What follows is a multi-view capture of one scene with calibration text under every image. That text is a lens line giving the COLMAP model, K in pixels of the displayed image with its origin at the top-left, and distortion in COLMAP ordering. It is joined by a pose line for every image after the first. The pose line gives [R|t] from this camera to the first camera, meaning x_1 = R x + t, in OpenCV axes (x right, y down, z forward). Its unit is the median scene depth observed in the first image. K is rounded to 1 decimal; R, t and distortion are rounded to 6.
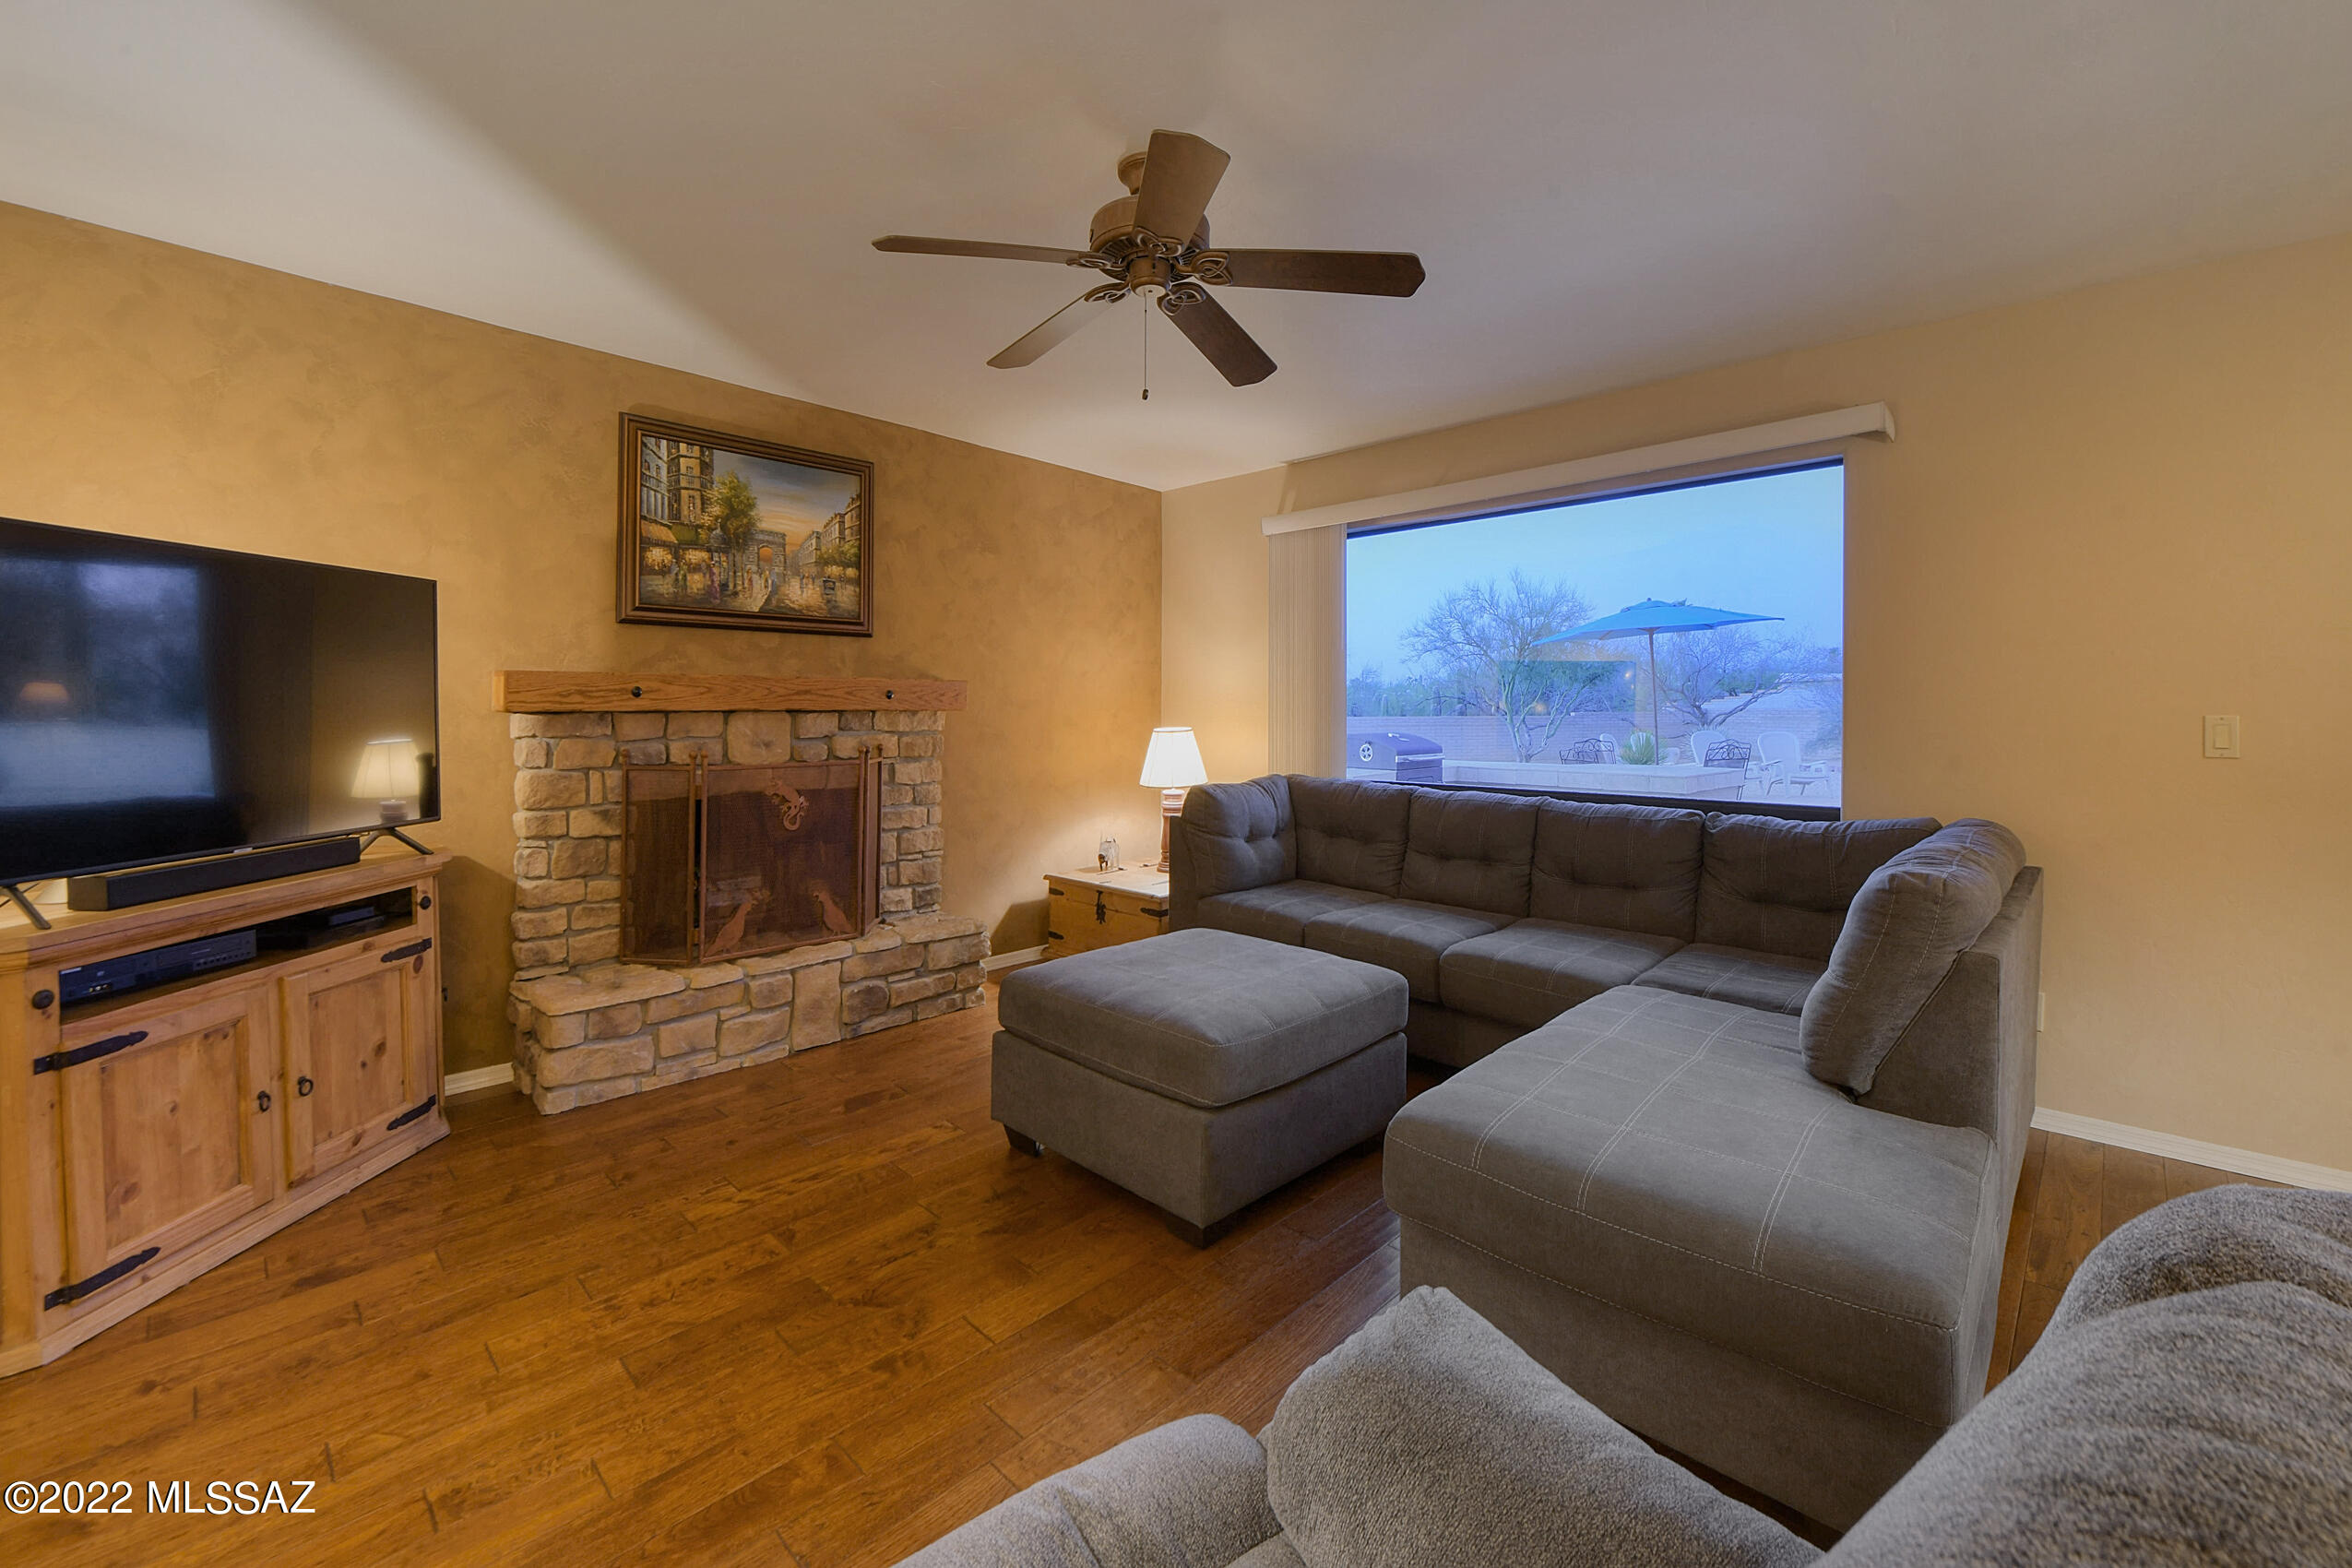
lens RADIAL K [[944.3, 0, 1181.9], [0, 944.3, 718.0], [0, 0, 1]] dist [0.001152, -0.000109]
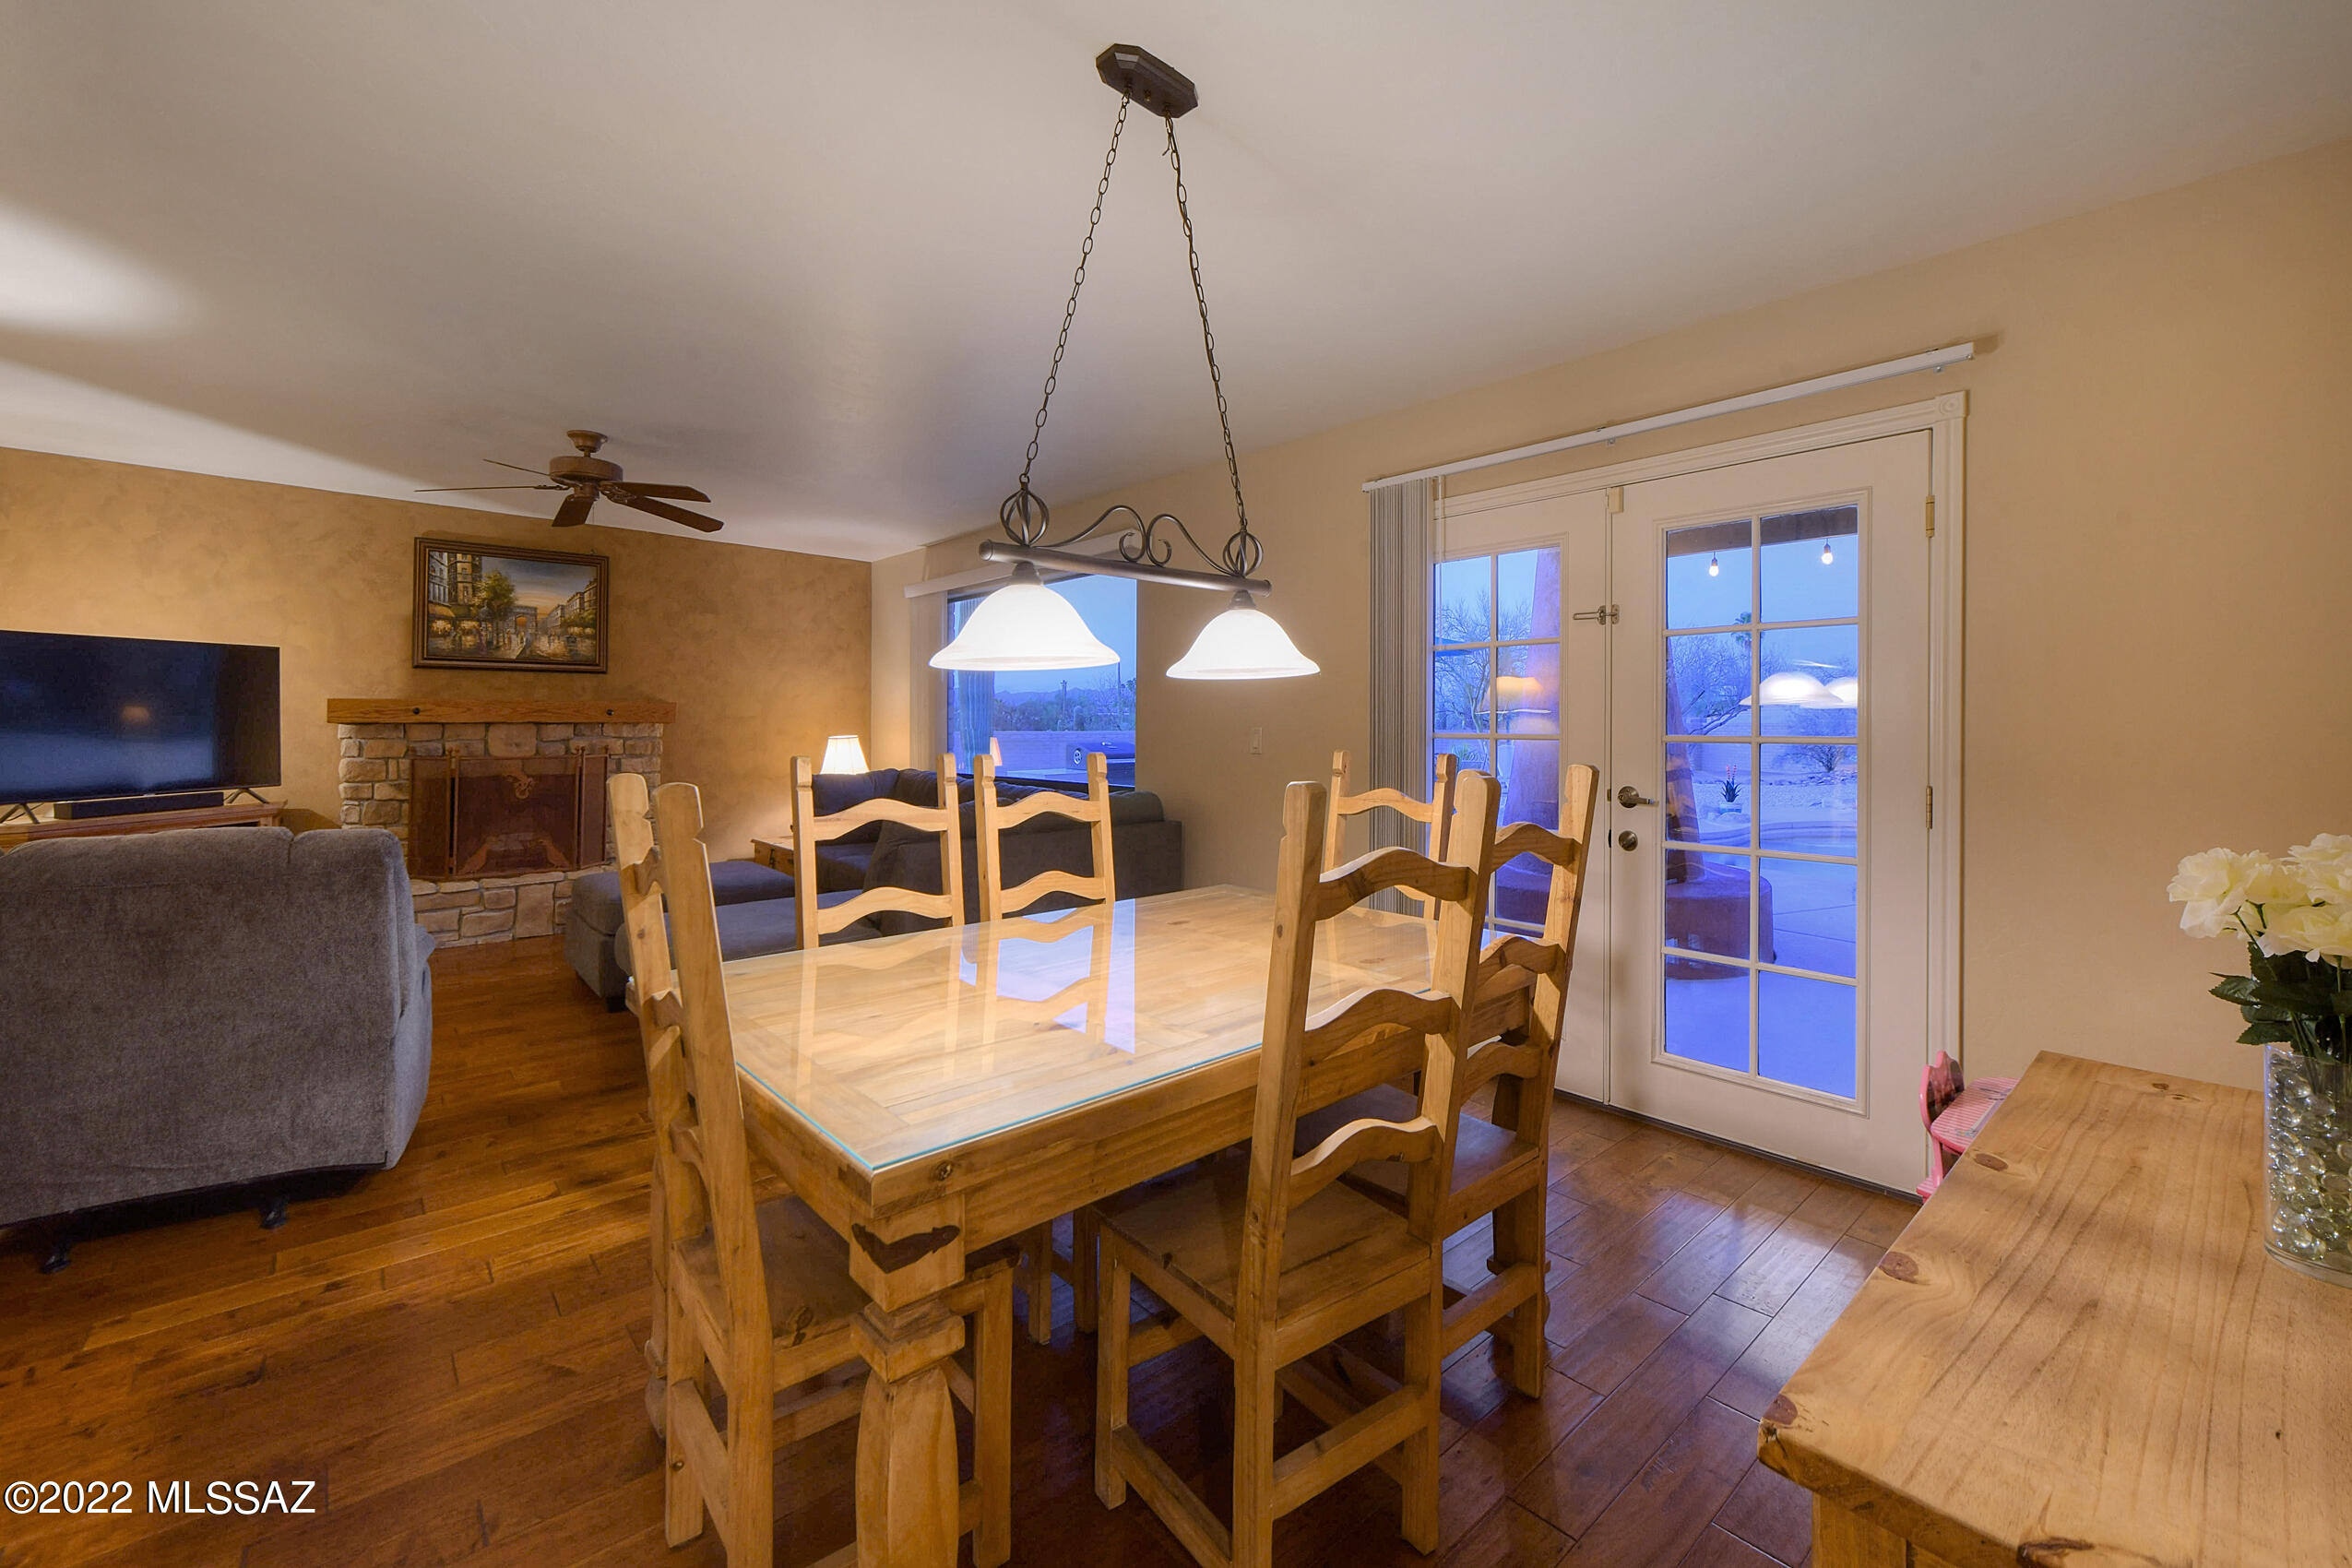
lens RADIAL K [[944.3, 0, 1178.8], [0, 944.3, 725.7], [0, 0, 1]] dist [0.001152, -0.000109]
pose [[0.996402, -0.001604, -0.084735, 0.798423], [0.000655, 0.999937, -0.011231, 0.015758], [0.084747, 0.011136, 0.996340, -0.467050]]
